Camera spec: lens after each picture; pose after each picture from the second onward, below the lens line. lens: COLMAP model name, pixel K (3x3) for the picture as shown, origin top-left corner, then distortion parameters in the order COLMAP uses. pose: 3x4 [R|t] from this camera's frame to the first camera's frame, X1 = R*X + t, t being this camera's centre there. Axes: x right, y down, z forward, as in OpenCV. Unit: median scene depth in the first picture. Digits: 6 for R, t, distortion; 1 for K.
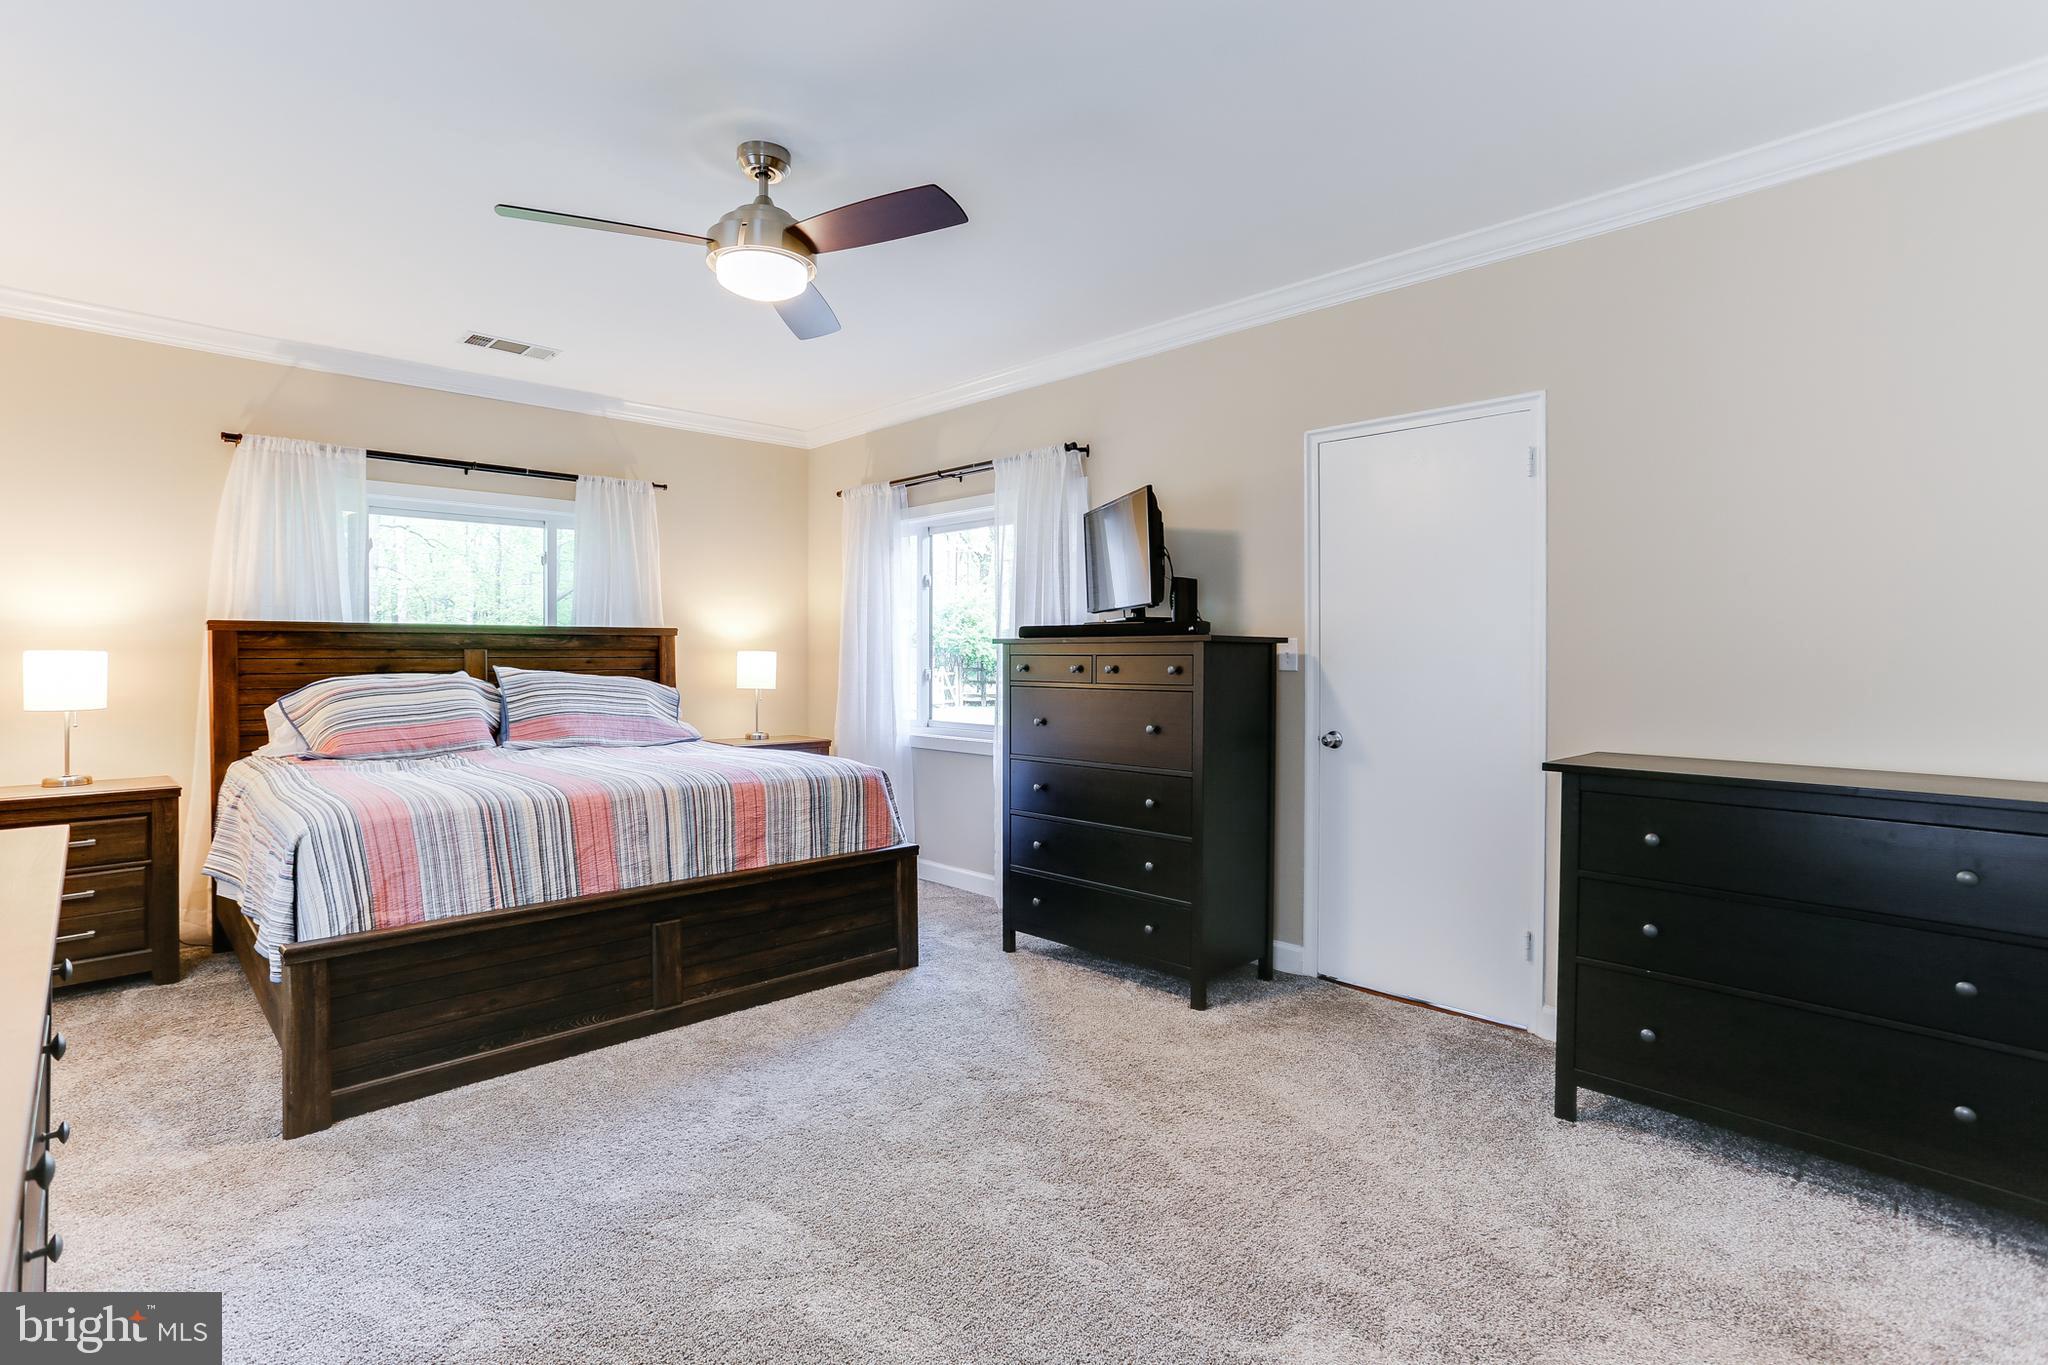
lens RADIAL K [[1004.3, 0, 1017.2], [0, 1004.3, 675.8], [0, 0, 1]] dist [-0.048837, 0.030356]
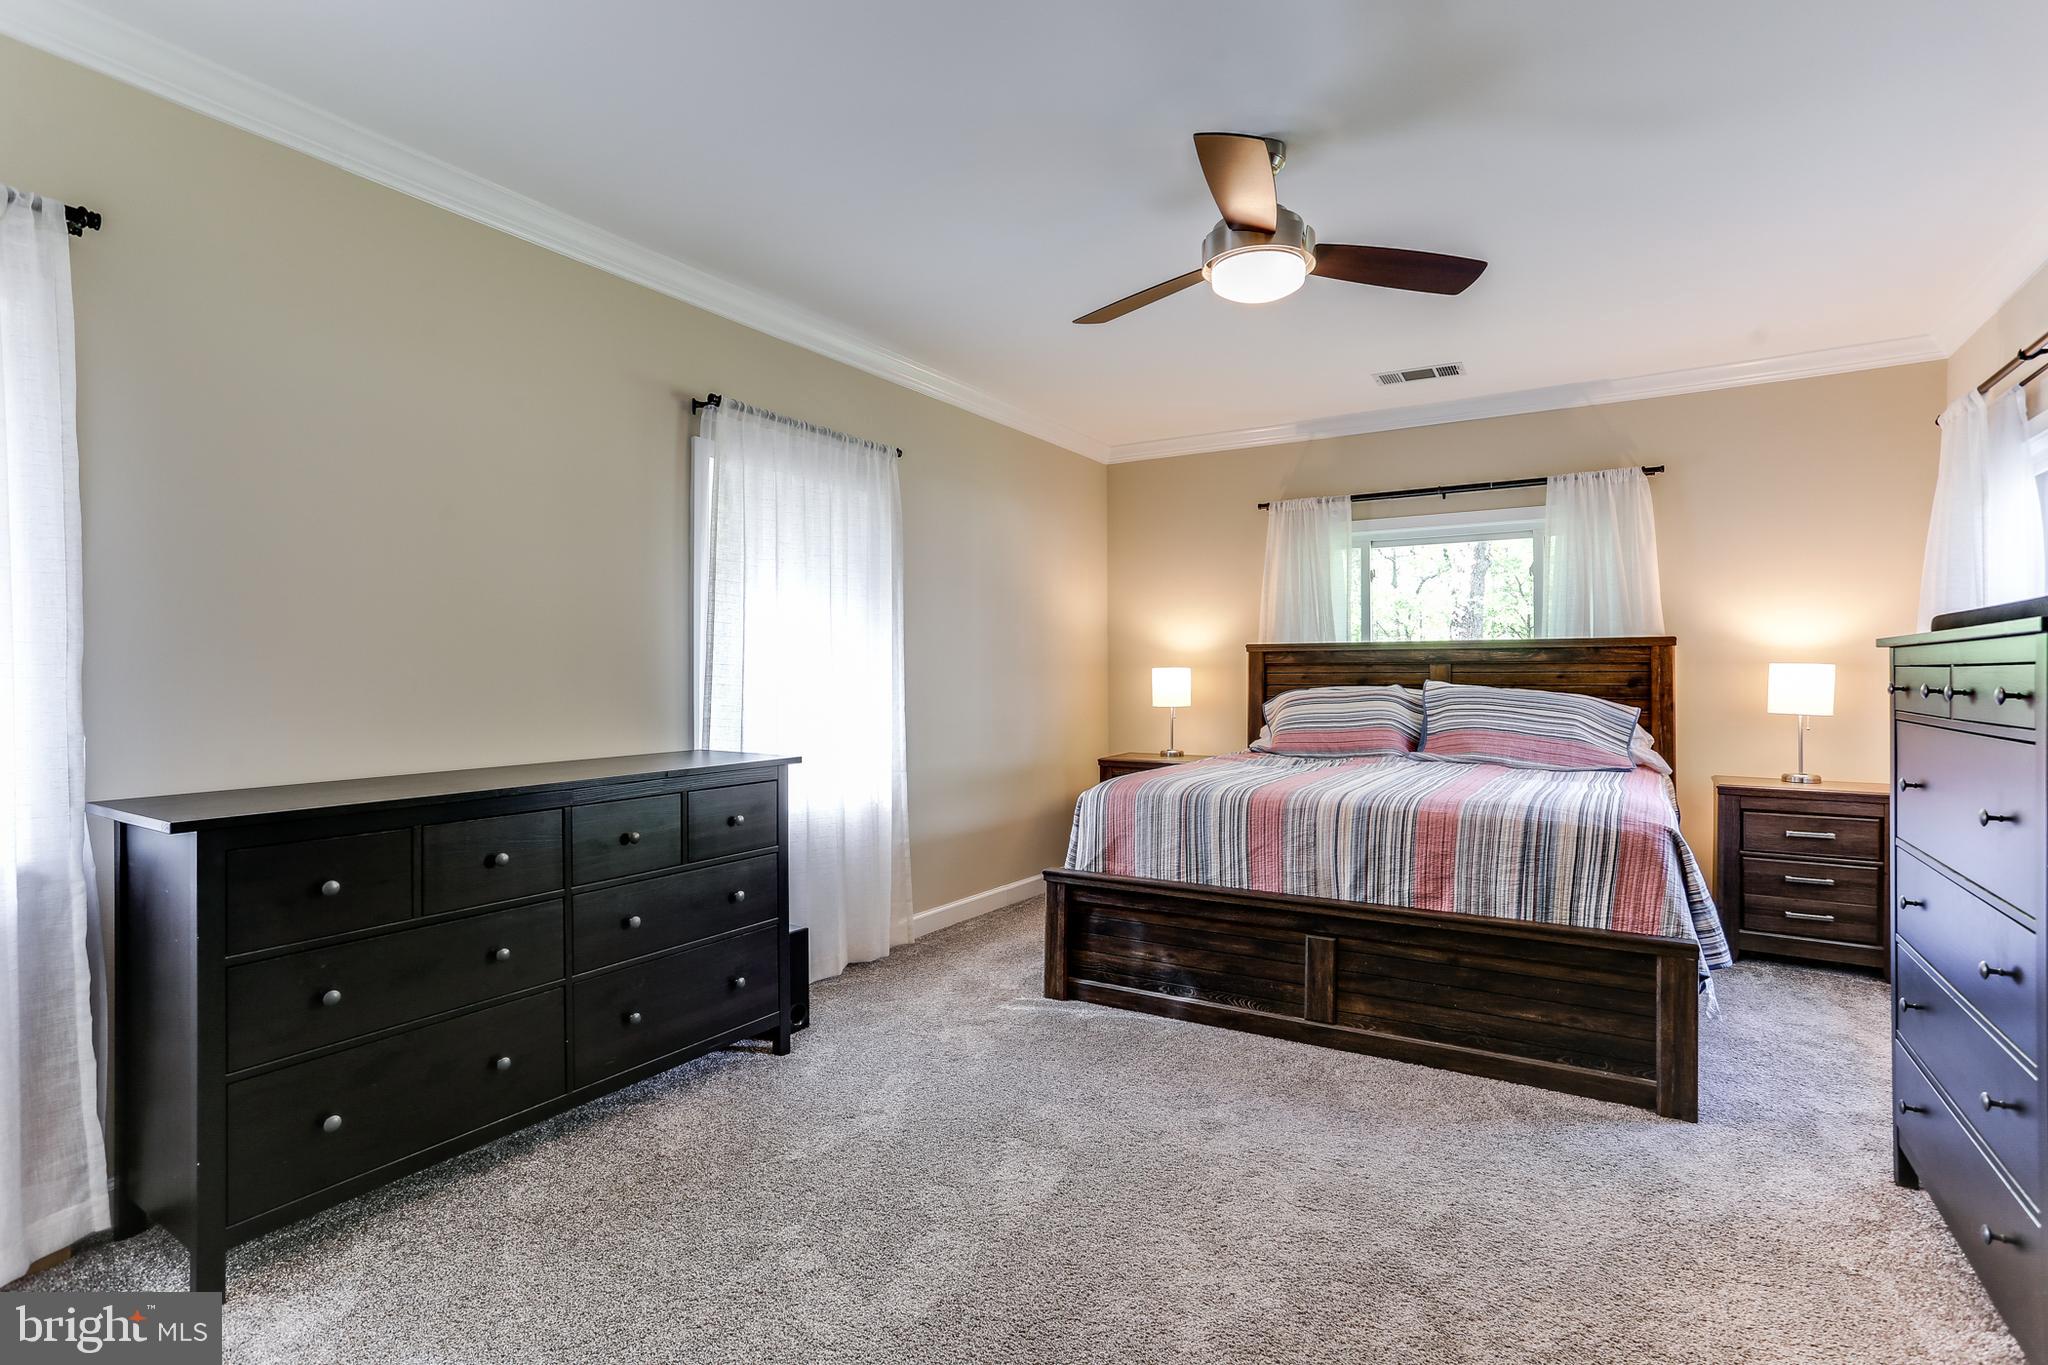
lens RADIAL K [[985.0, 0, 1025.0], [0, 985.0, 676.8], [0, 0, 1]] dist [-0.000213, 0.000523]
pose [[0.251587, 0.004169, -0.967826, 0.454555], [-0.015334, 0.999882, 0.000321, -0.008543], [0.967713, 0.014760, 0.251621, 0.396473]]
